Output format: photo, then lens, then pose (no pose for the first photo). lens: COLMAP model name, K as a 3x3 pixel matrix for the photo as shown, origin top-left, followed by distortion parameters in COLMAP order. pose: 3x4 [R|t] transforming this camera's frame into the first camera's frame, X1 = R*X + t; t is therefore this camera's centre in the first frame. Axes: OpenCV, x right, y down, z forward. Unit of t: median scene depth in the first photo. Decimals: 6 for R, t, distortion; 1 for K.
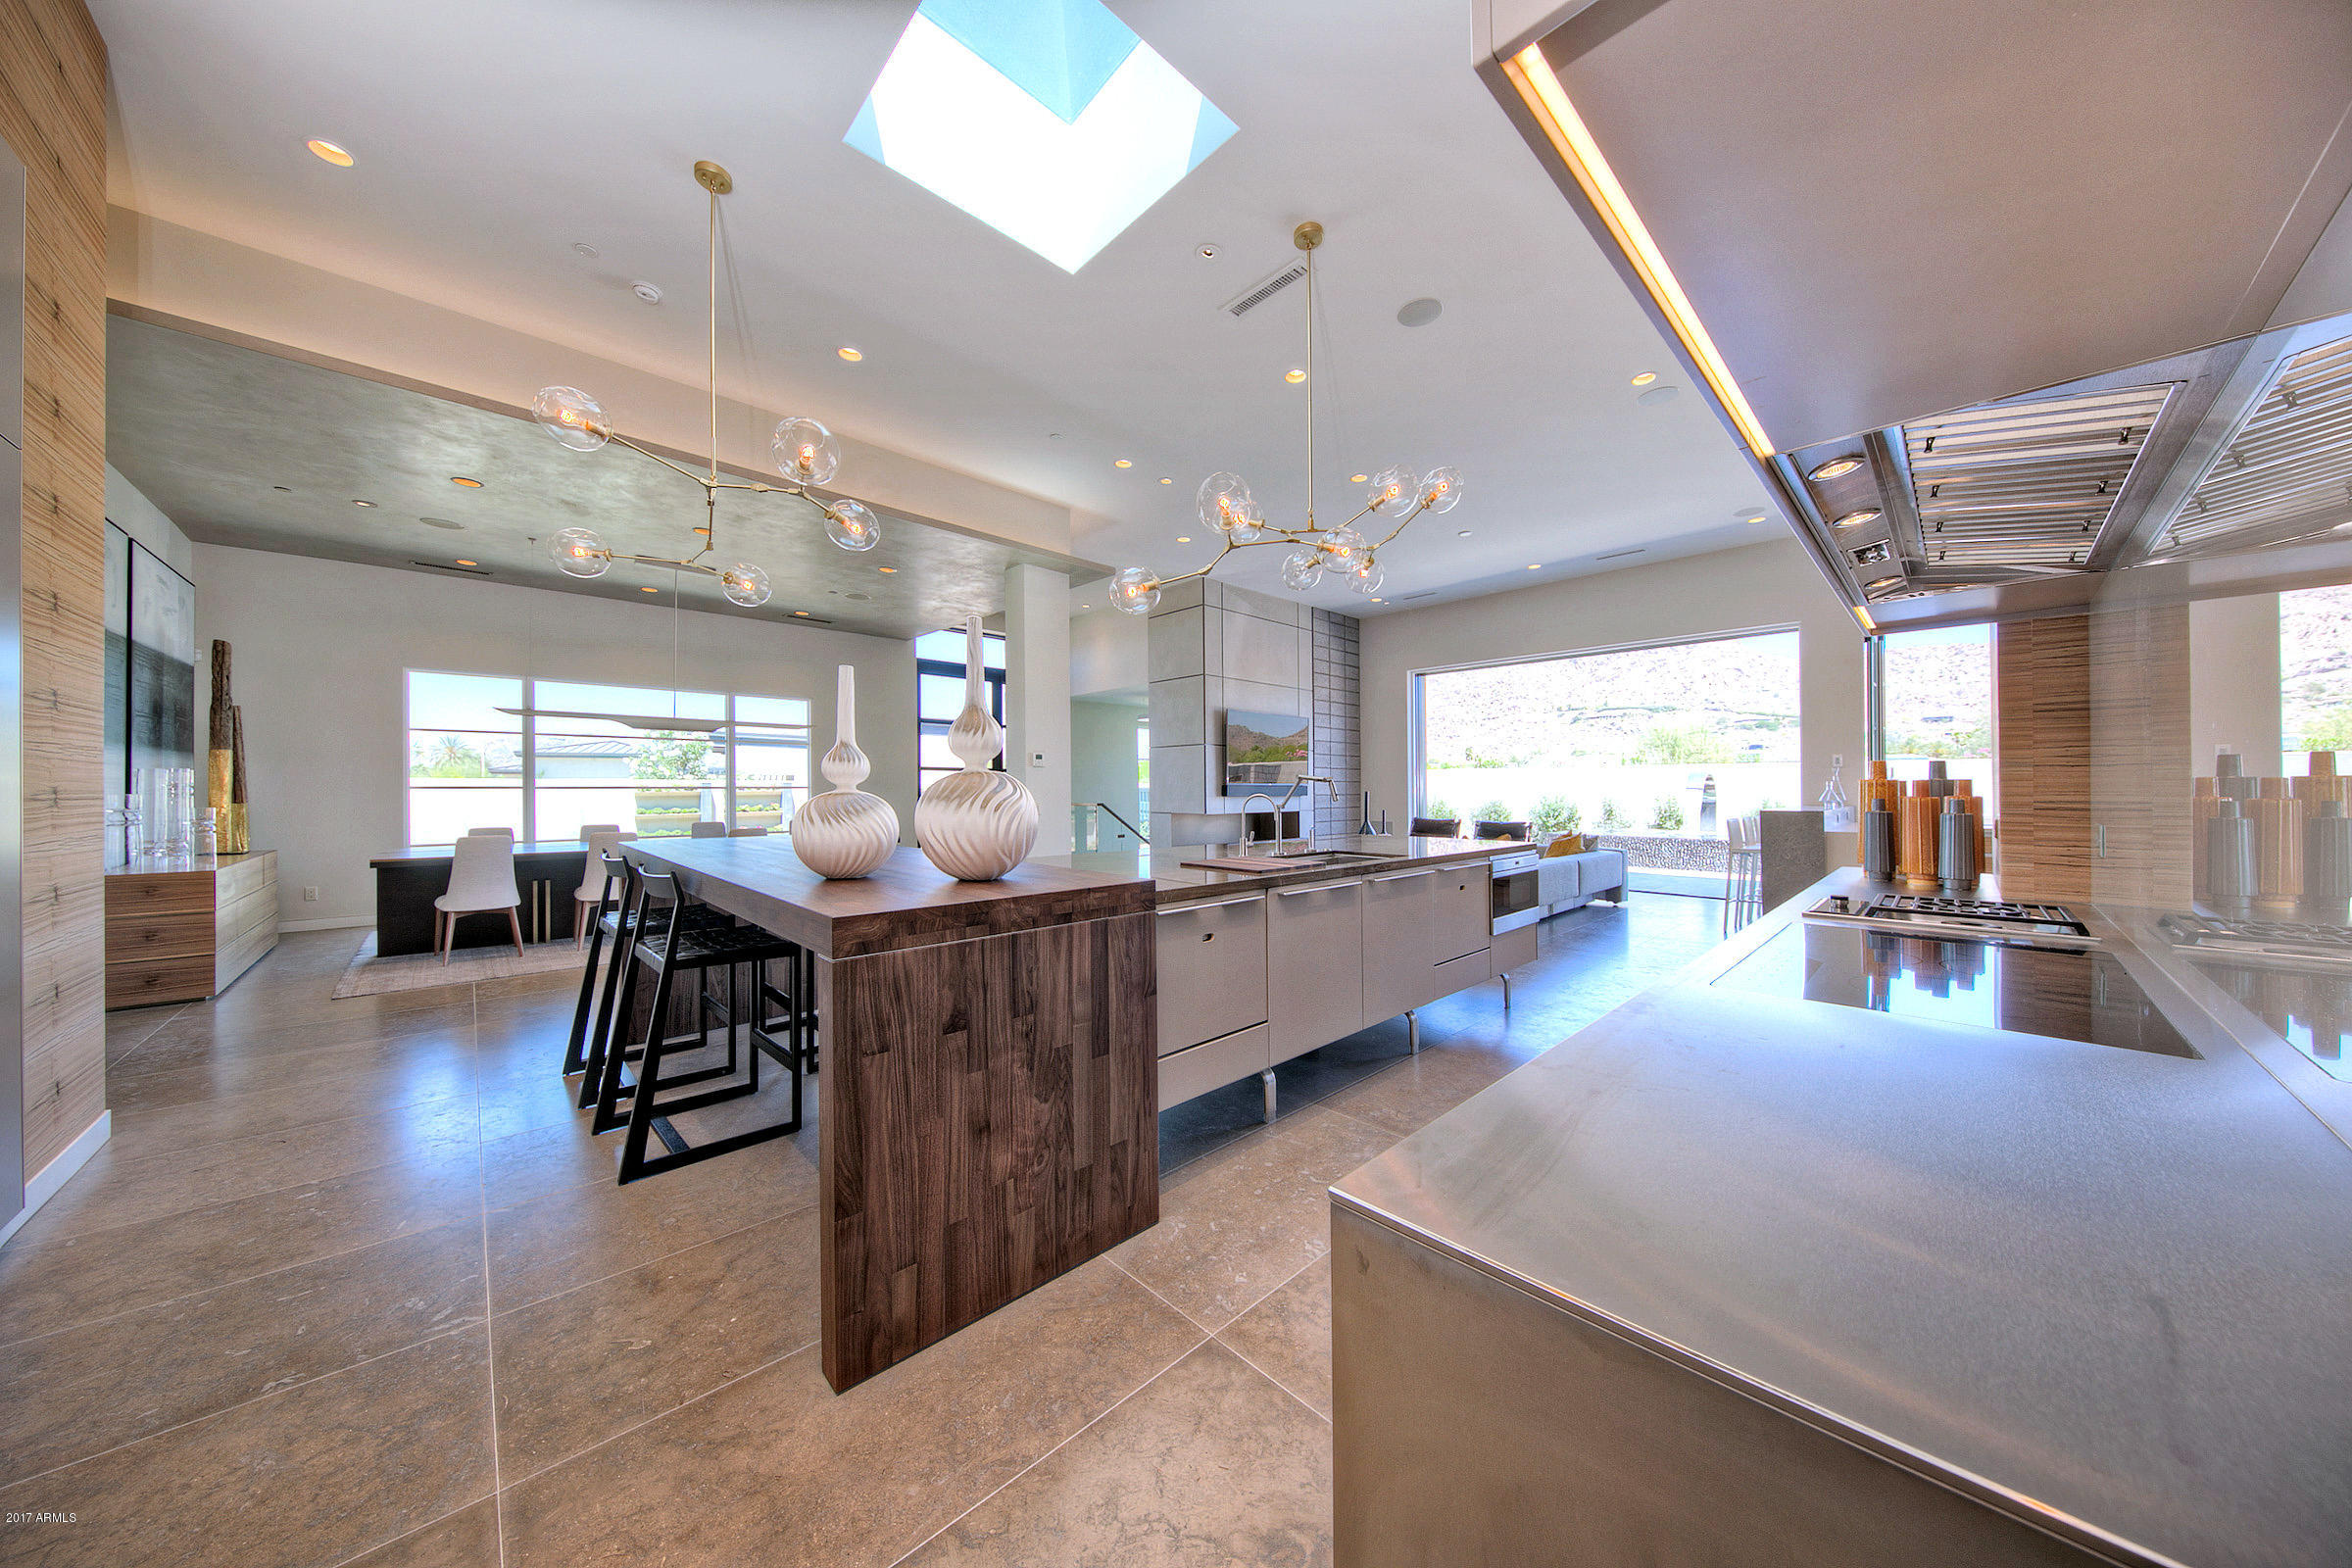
lens RADIAL K [[755.3, 0, 1171.6], [0, 755.3, 772.7], [0, 0, 1]] dist [-0.000302, -0.000056]
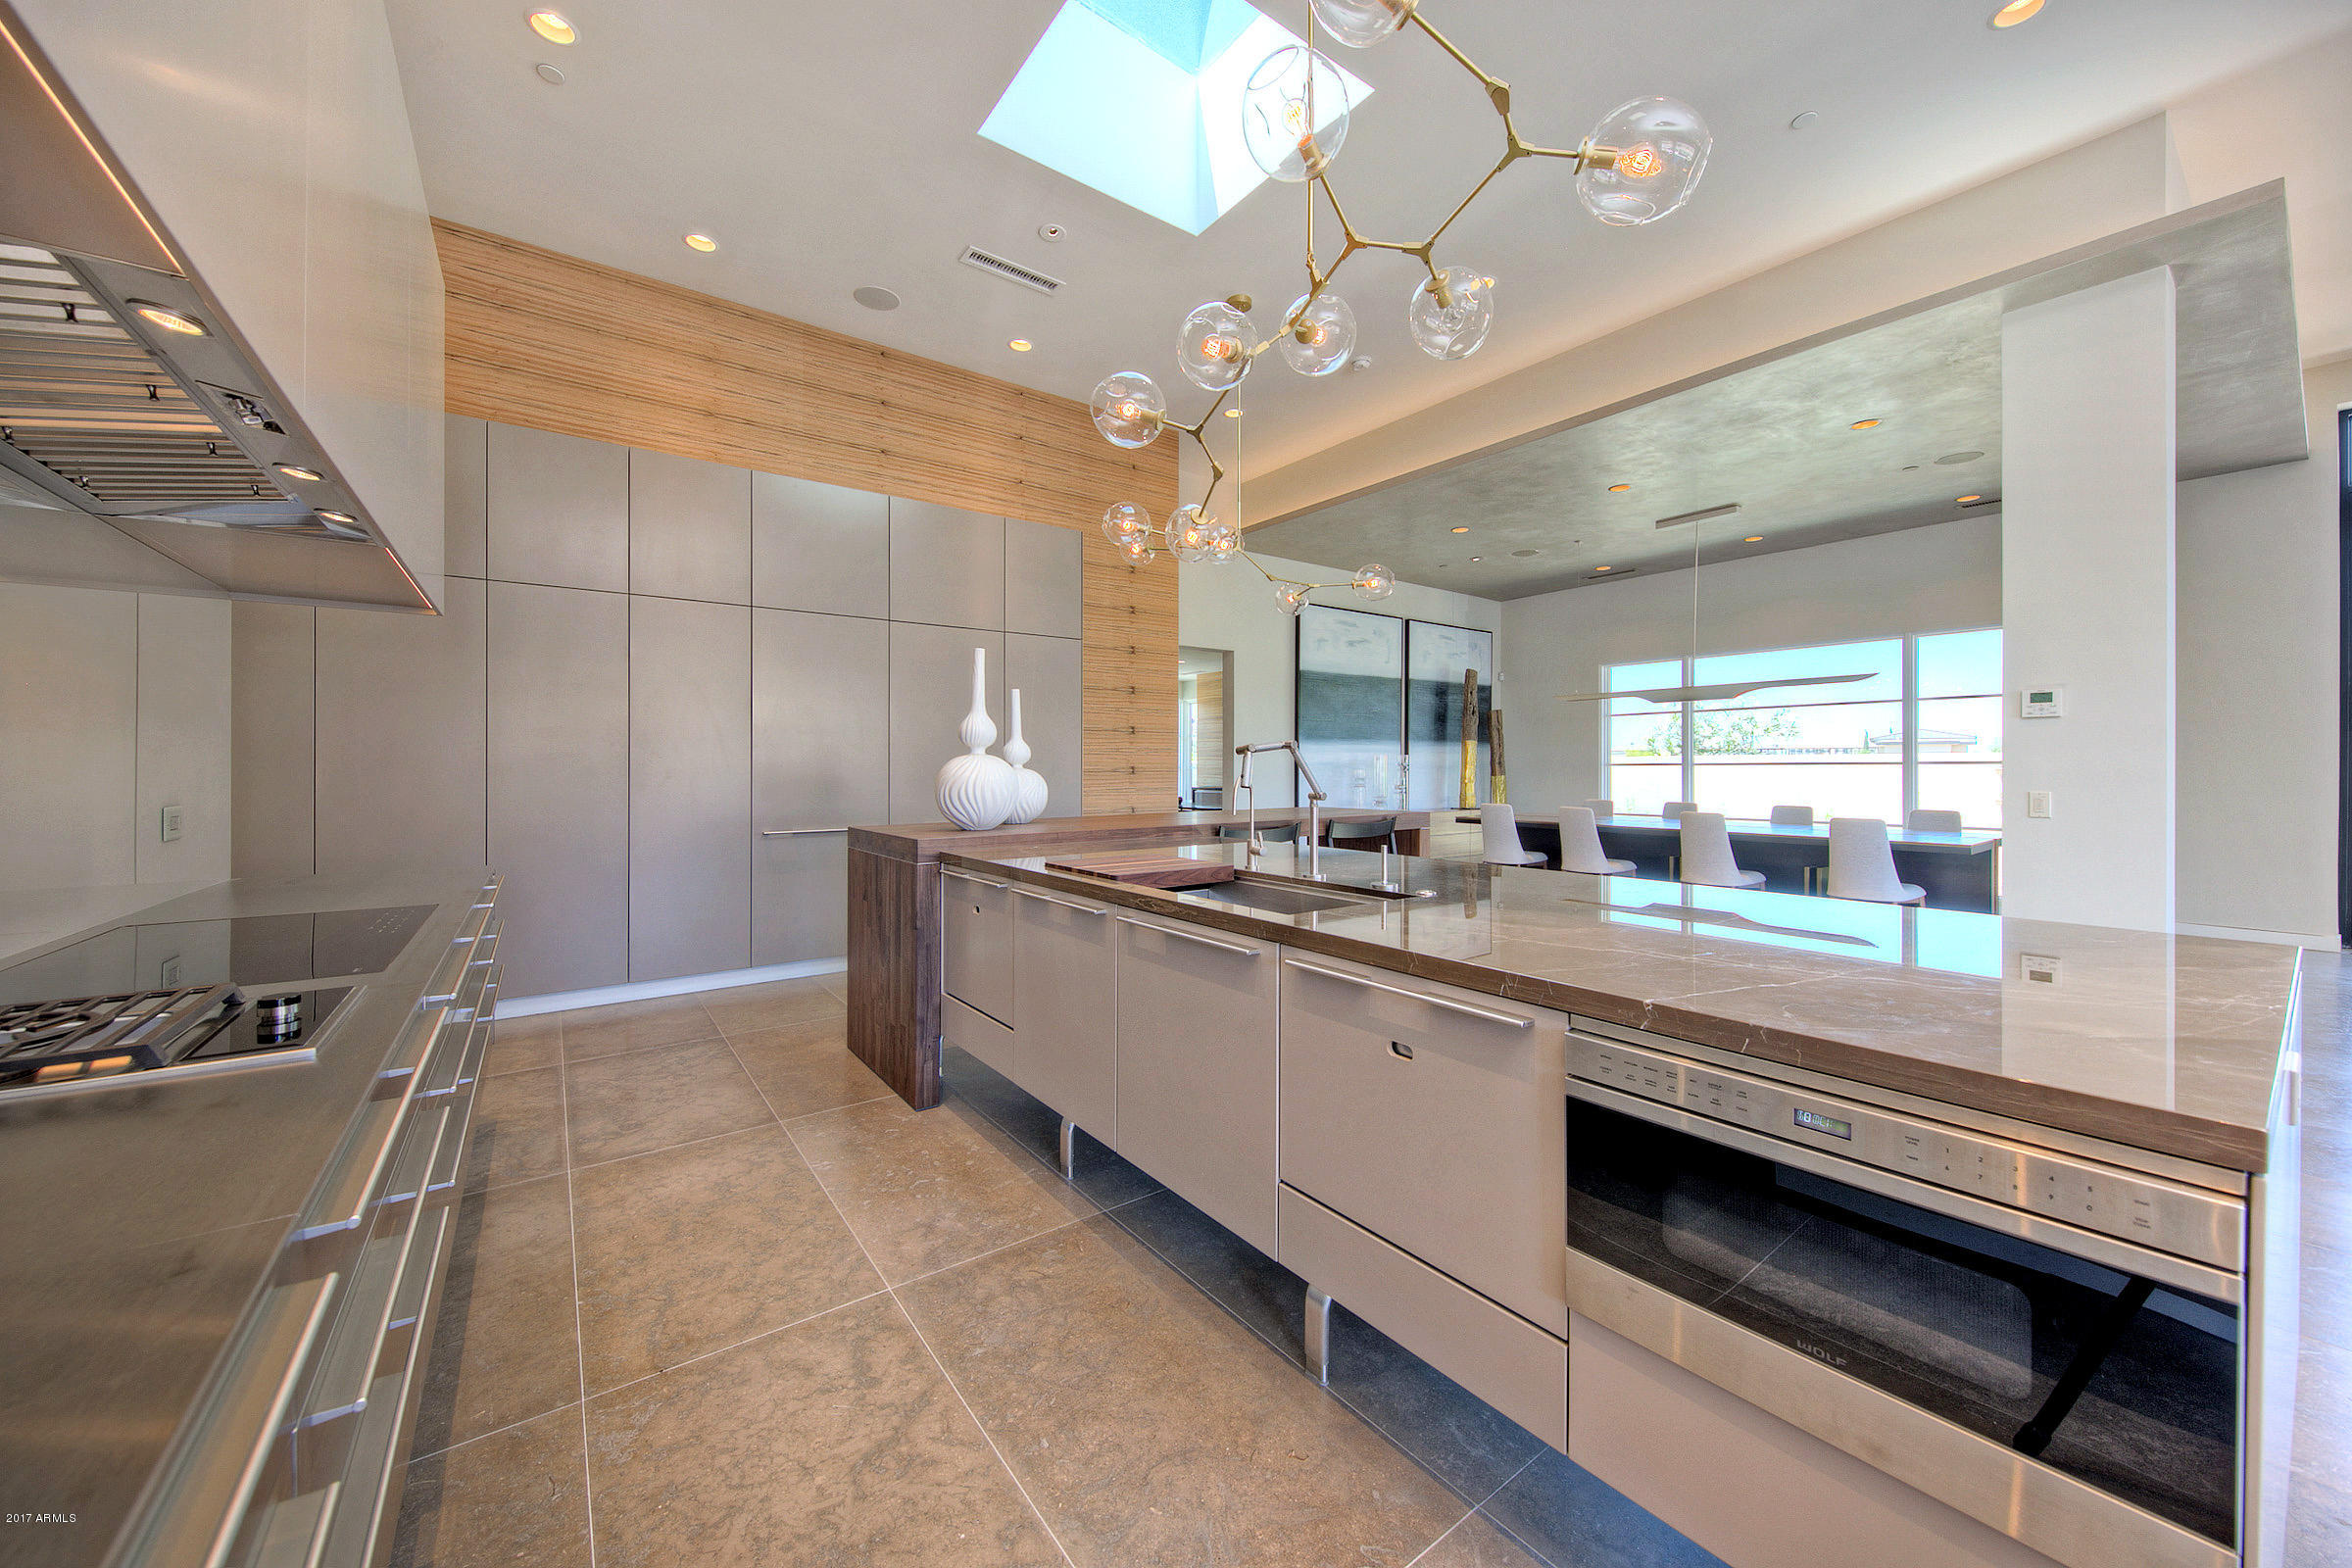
lens RADIAL K [[850.1, 0, 1183.1], [0, 850.1, 767.7], [0, 0, 1]] dist [0.000437, 0.000009]
pose [[-0.116013, 0.001288, -0.993247, 0.571842], [0.023974, 0.999711, -0.001504, 0.015276], [0.992958, -0.023986, -0.116010, 0.692599]]
